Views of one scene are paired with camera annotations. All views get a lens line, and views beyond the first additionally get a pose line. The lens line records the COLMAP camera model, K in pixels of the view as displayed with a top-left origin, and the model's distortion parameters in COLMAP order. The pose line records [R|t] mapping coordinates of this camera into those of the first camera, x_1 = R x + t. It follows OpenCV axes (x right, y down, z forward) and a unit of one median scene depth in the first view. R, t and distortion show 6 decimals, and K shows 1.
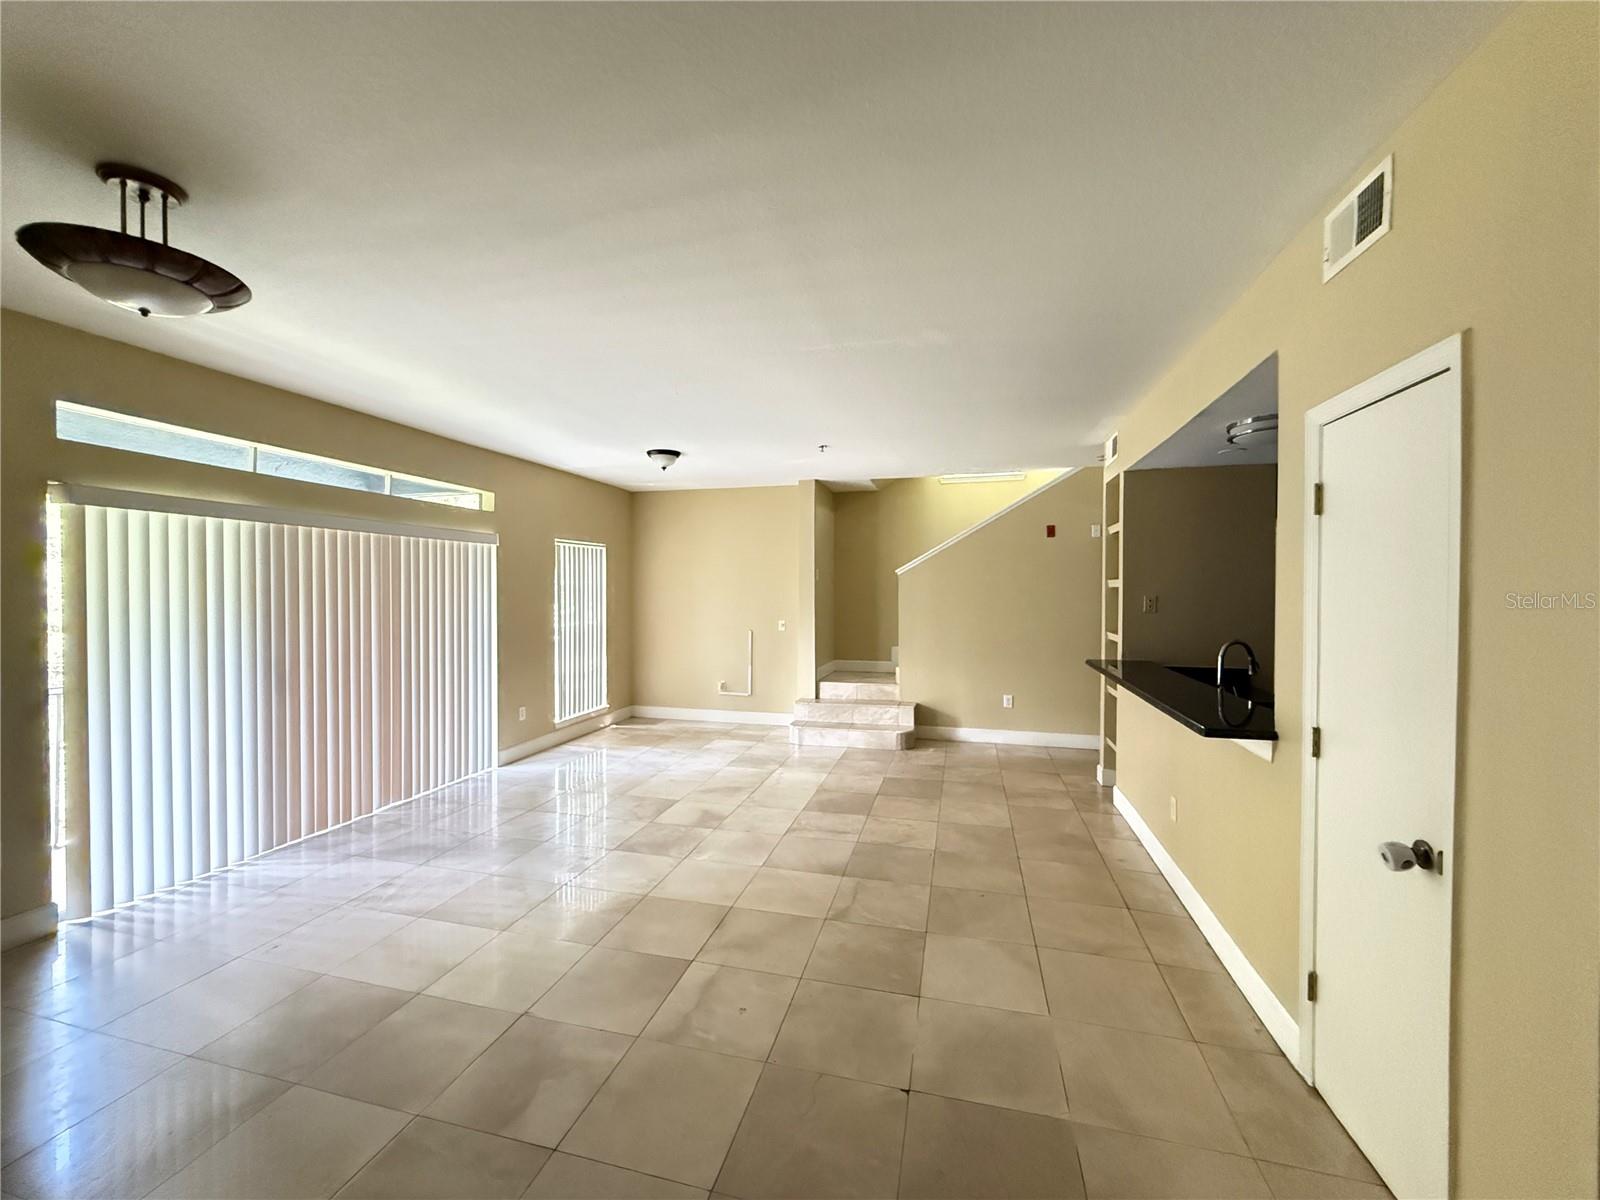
lens RADIAL K [[640.5, 0, 788.6], [0, 640.5, 602.0], [0, 0, 1]] dist [-0.000596, 0.000566]
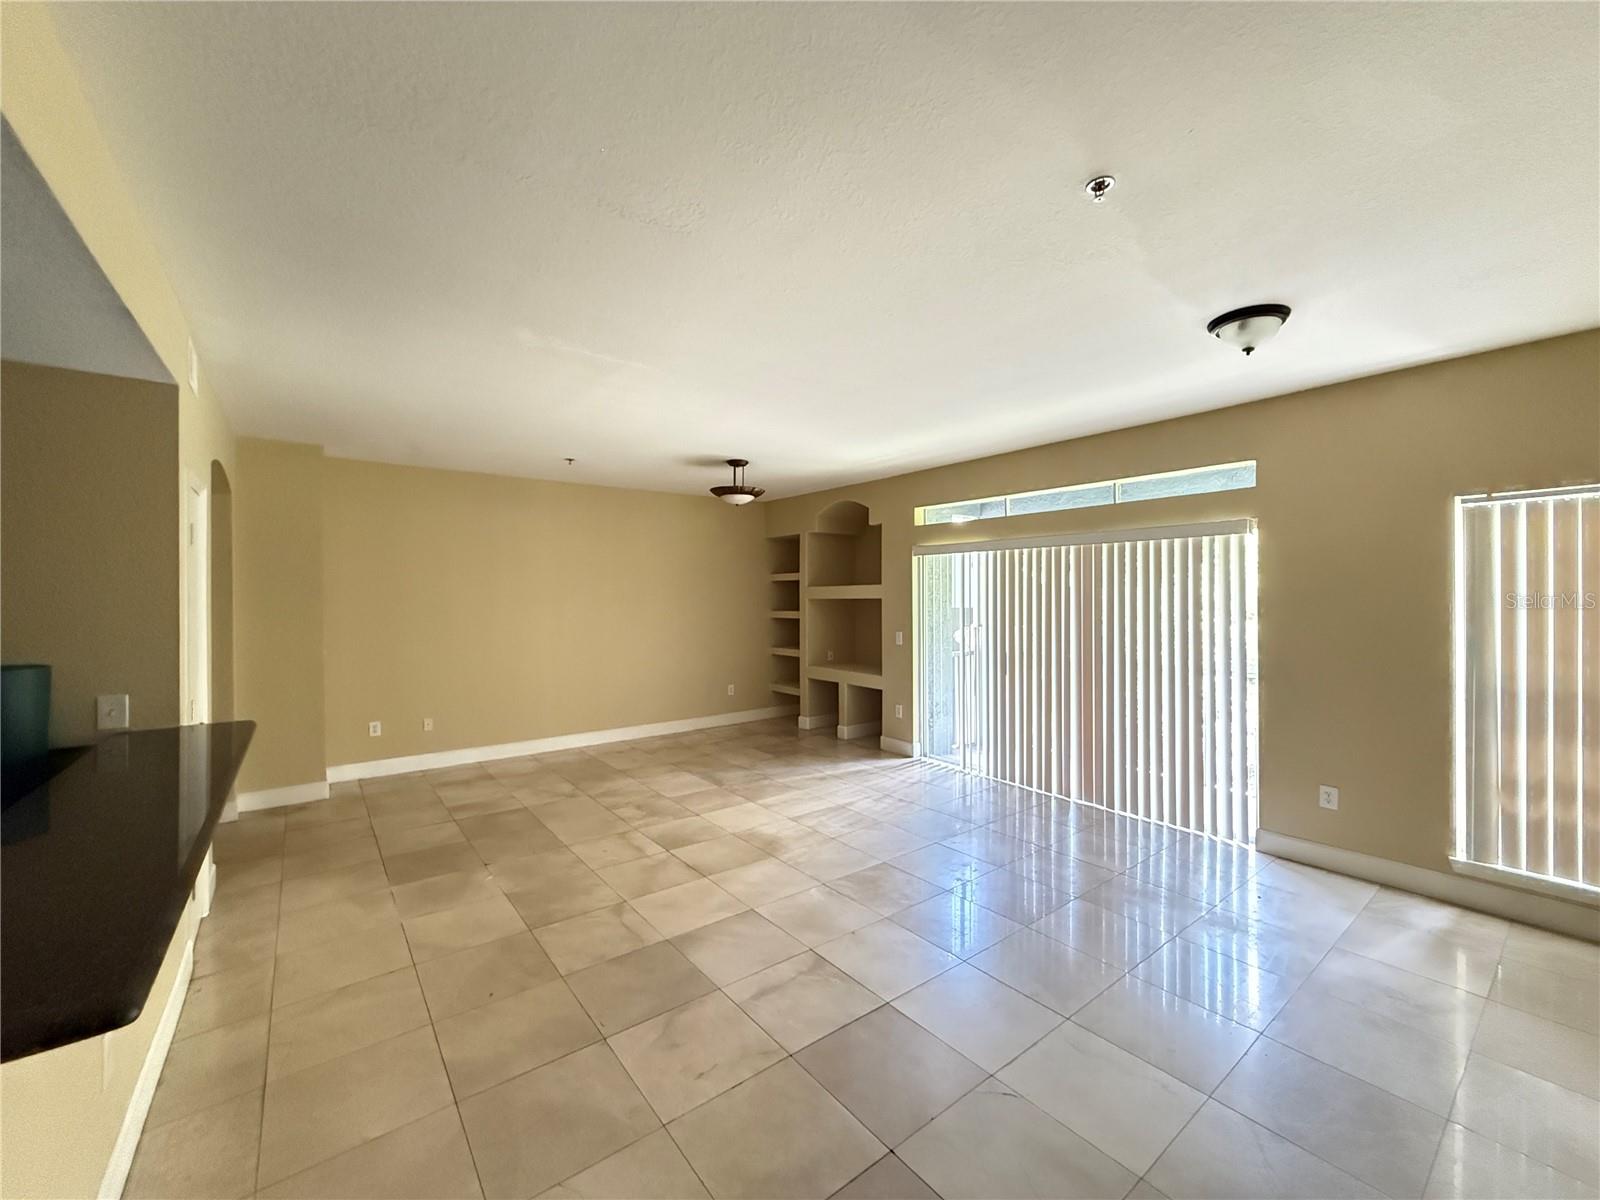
lens RADIAL K [[640.5, 0, 804.6], [0, 640.5, 594.7], [0, 0, 1]] dist [-0.000596, 0.000566]
pose [[-0.597706, 0.001212, -0.801714, 0.659295], [-0.012739, 0.999858, 0.011008, -0.037635], [0.801614, 0.016792, -0.597606, 1.661897]]
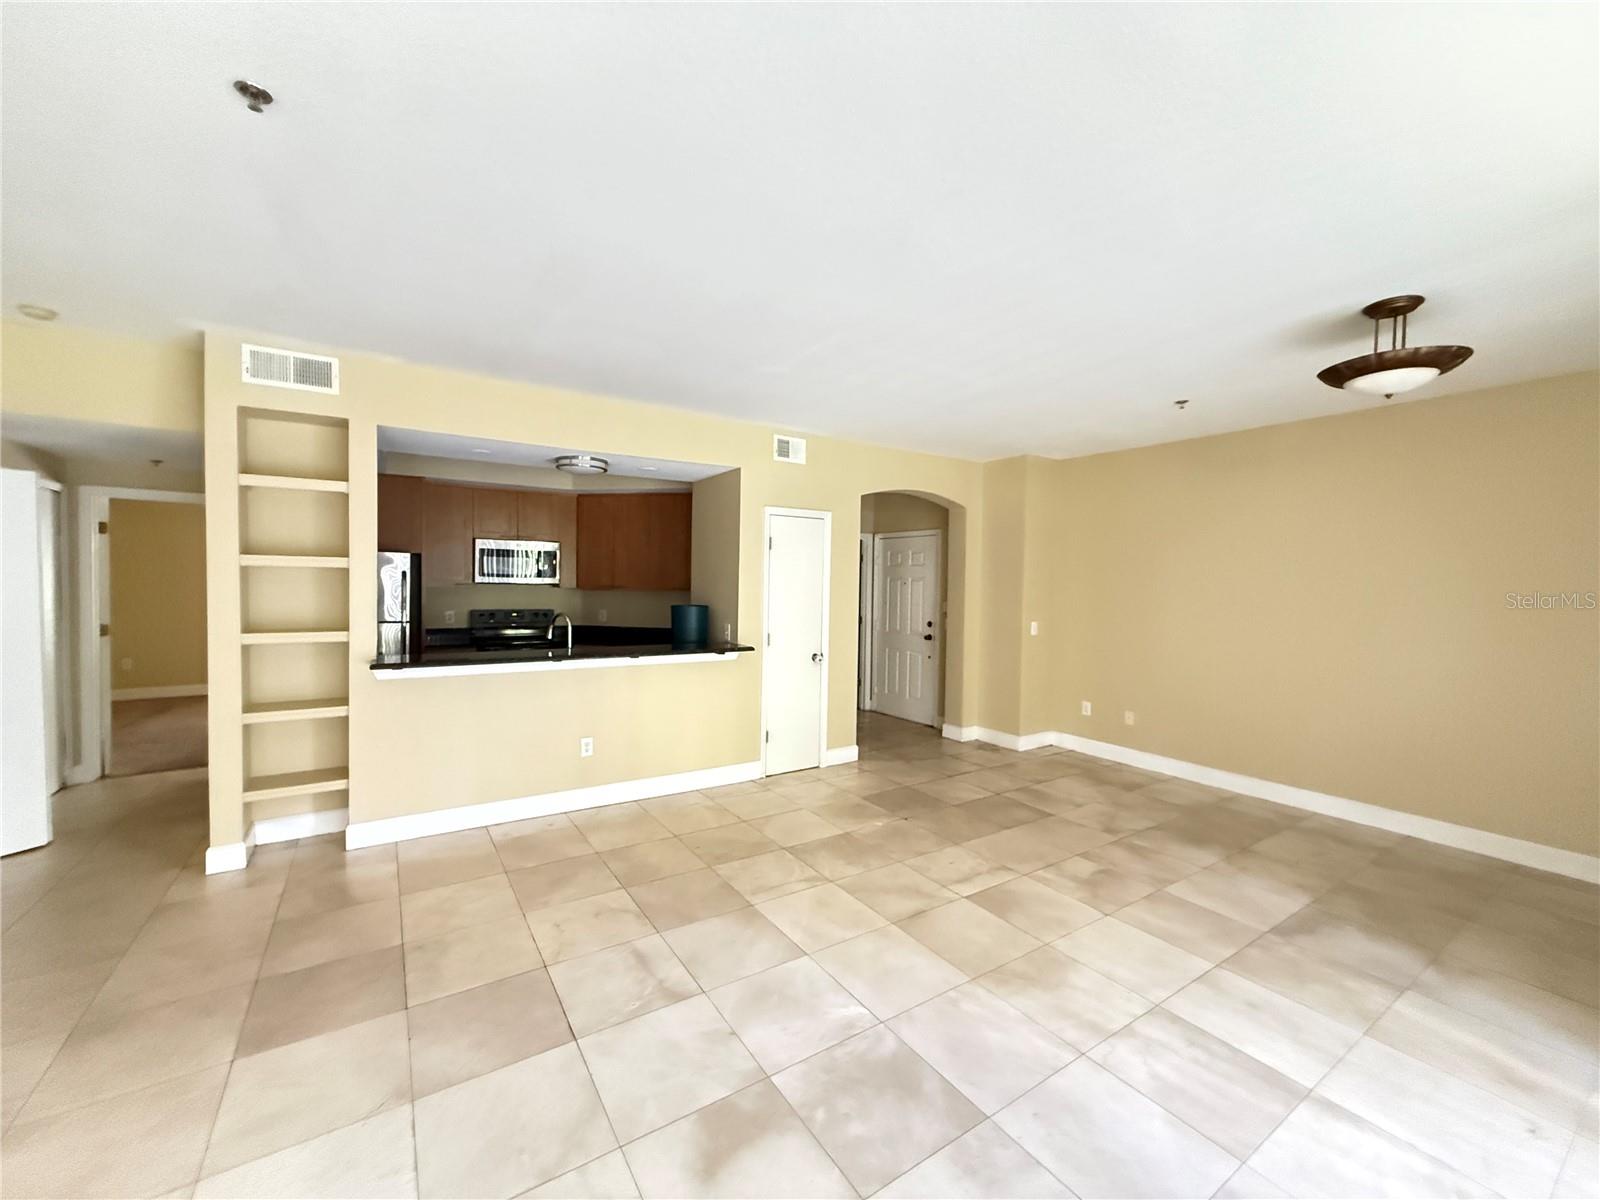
lens RADIAL K [[640.5, 0, 788.1], [0, 640.5, 593.0], [0, 0, 1]] dist [-0.000596, 0.000566]
pose [[-0.743897, -0.027869, 0.667713, -0.533378], [-0.004422, 0.999313, 0.036783, -0.034384], [-0.668279, 0.024410, -0.743510, 1.631834]]
